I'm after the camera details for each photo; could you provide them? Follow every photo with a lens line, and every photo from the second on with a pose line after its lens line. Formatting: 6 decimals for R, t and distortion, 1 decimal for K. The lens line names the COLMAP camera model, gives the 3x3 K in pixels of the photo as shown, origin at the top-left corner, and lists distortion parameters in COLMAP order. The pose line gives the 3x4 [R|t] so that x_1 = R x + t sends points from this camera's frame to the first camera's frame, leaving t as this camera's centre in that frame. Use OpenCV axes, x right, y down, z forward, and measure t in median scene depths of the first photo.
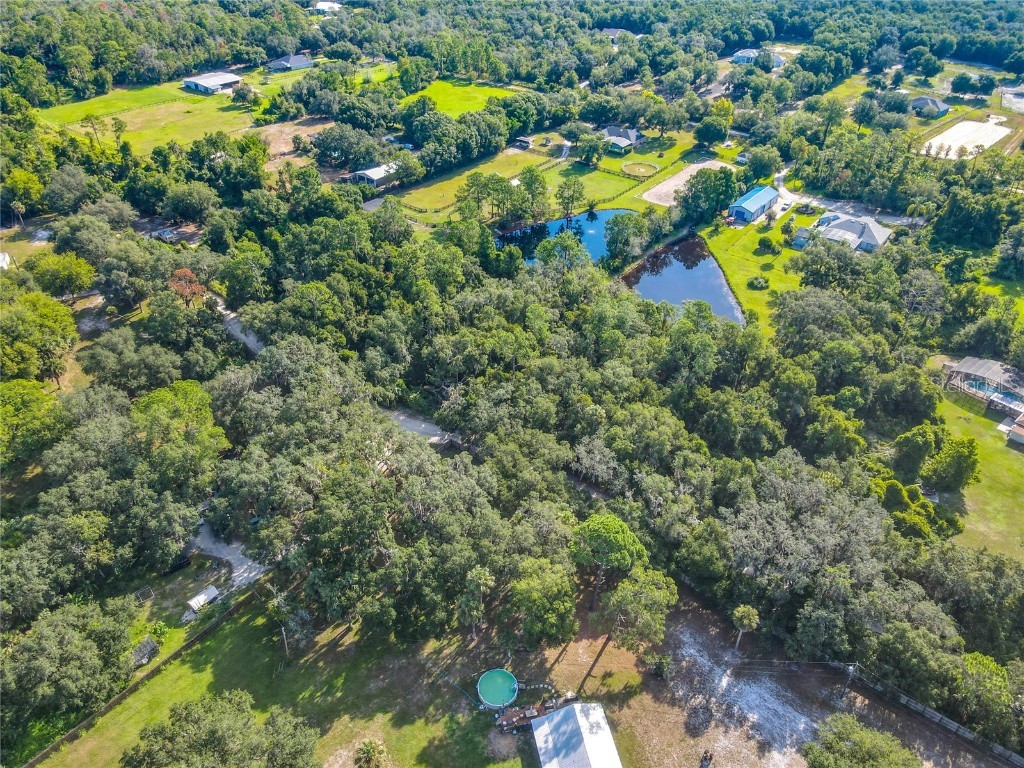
lens RADIAL K [[733.0, 0, 519.0], [0, 733.0, 381.3], [0, 0, 1]] dist [0.010096, 0.012041]
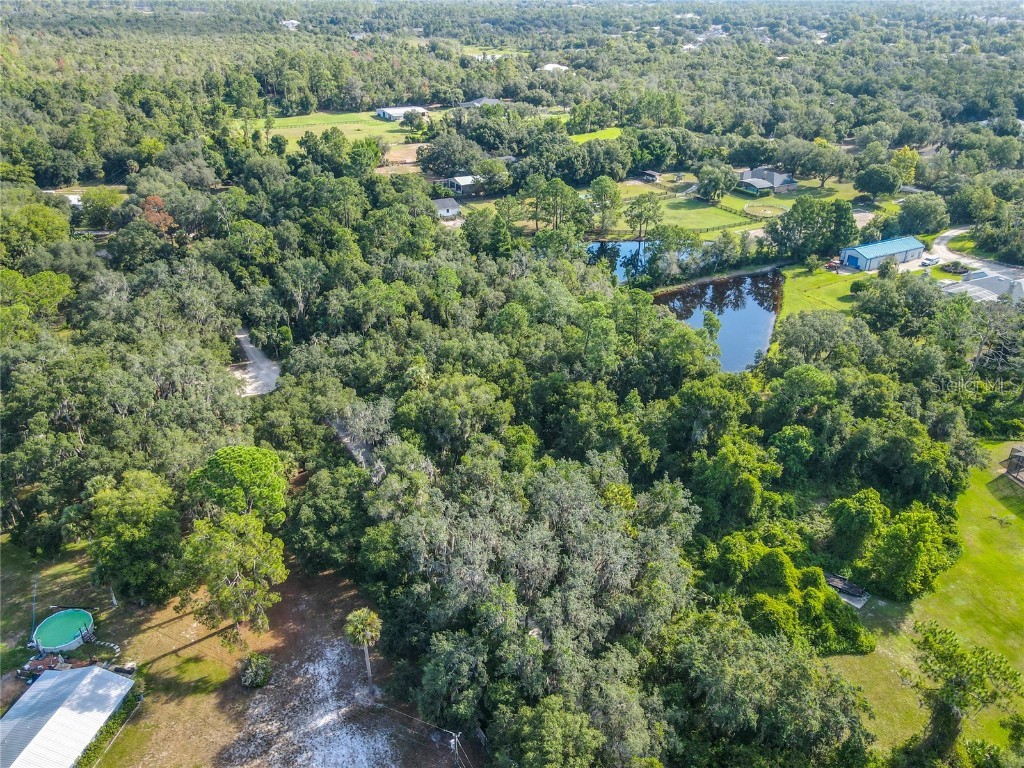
lens RADIAL K [[773.5, 0, 512.0], [0, 773.5, 384.0], [0, 0, 1]] dist [-0.010361, 0.041885]
pose [[0.924882, 0.179457, -0.335245, 0.323363], [-0.223770, 0.969675, -0.098275, 0.073880], [0.307442, 0.165910, 0.936992, 0.175103]]
